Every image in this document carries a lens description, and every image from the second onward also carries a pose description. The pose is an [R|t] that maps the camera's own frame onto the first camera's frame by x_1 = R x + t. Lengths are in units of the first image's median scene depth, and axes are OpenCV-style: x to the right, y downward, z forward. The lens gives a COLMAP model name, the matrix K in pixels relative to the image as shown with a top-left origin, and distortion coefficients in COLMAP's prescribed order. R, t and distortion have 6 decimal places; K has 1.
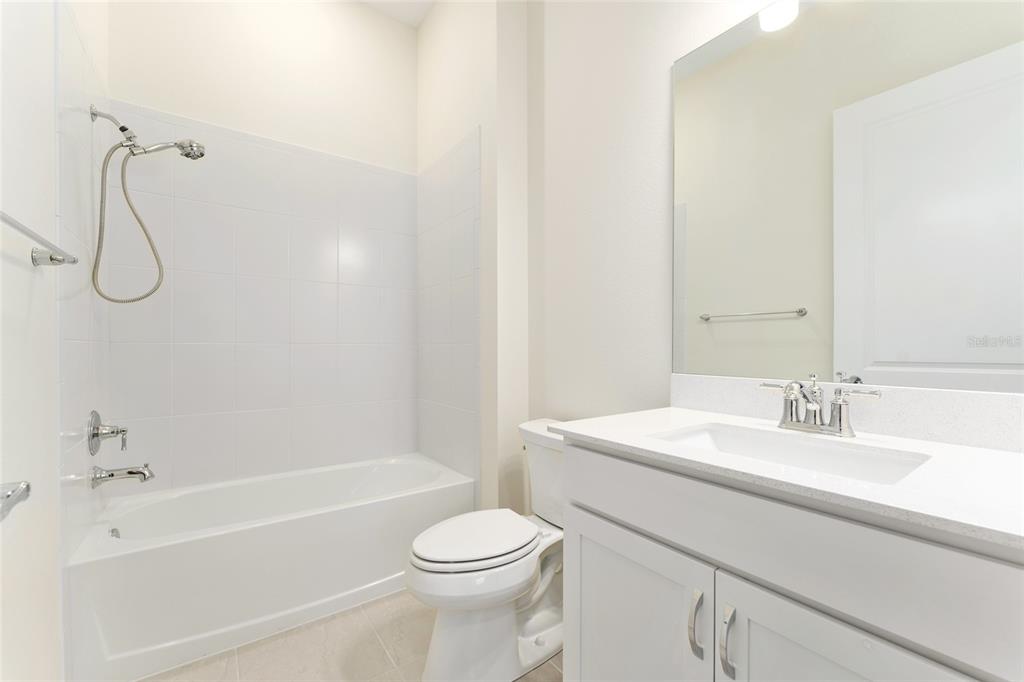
lens RADIAL K [[420.5, 0, 507.7], [0, 420.5, 343.2], [0, 0, 1]] dist [-0.004126, -0.000308]
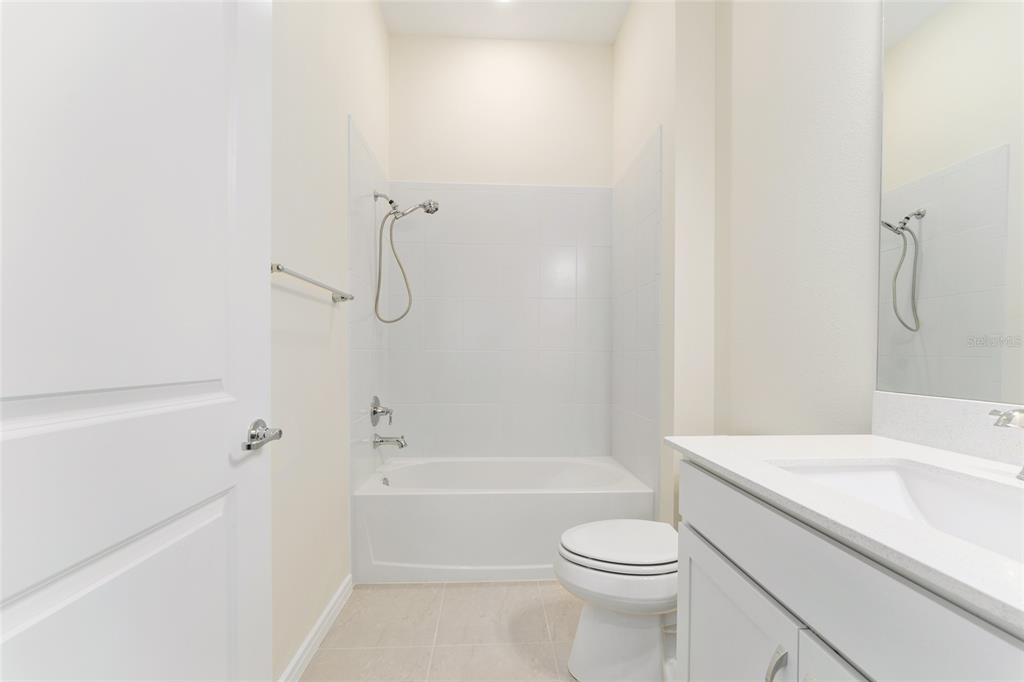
lens RADIAL K [[420.5, 0, 514.9], [0, 420.5, 349.6], [0, 0, 1]] dist [-0.004126, -0.000308]
pose [[0.845366, -0.000878, -0.534187, 0.221126], [0.000861, 1.000000, -0.000281, -0.003387], [0.534187, -0.000223, 0.845366, 0.003824]]
